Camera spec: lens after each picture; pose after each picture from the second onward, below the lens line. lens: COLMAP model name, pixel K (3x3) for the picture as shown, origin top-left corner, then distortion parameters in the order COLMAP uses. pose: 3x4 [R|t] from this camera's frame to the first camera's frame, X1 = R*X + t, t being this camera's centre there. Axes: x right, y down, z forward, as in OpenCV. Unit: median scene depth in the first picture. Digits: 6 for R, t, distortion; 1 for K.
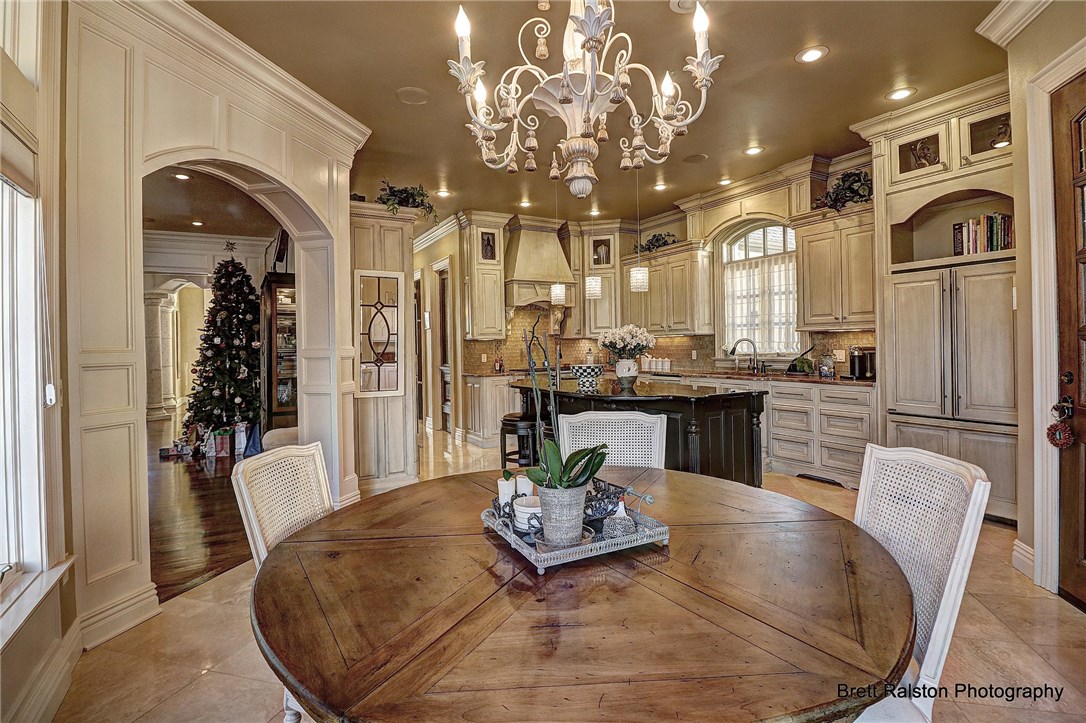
lens RADIAL K [[535.3, 0, 543.3], [0, 535.3, 341.7], [0, 0, 1]] dist [-0.000557, -0.000232]
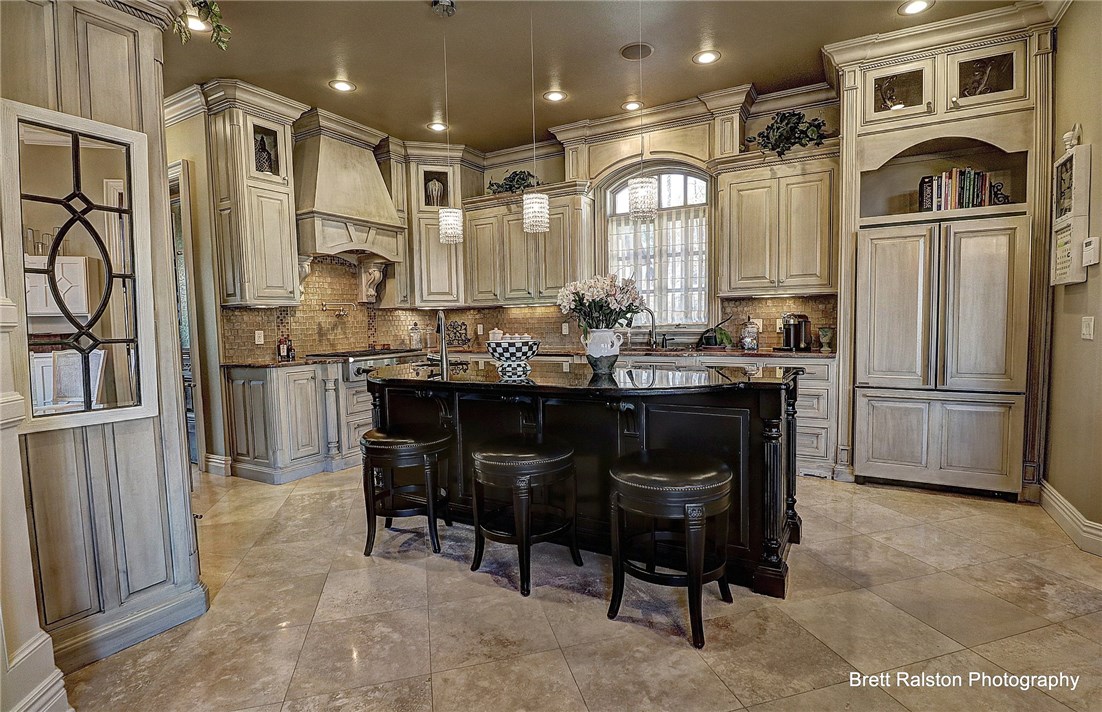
lens RADIAL K [[537.3, 0, 571.4], [0, 537.3, 355.1], [0, 0, 1]] dist [0.001123, -0.015812]
pose [[0.853891, -0.032794, 0.519418, -0.160732], [0.002622, 0.998271, 0.058716, 0.020109], [-0.520446, -0.048775, 0.852501, 0.365344]]
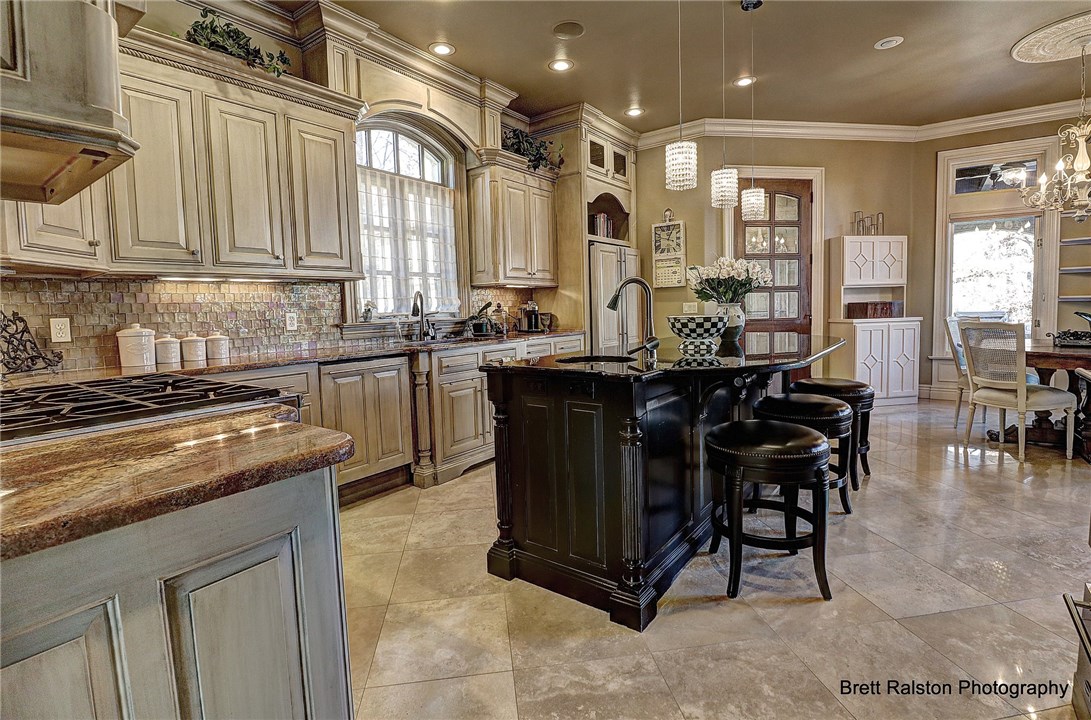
lens RADIAL K [[515.8, 0, 547.6], [0, 515.8, 342.3], [0, 0, 1]] dist [0.002694, -0.015902]
pose [[-0.407299, -0.030155, 0.912797, -0.306850], [0.033265, 0.998302, 0.047823, 0.034895], [-0.912689, 0.049843, -0.405604, 1.181213]]
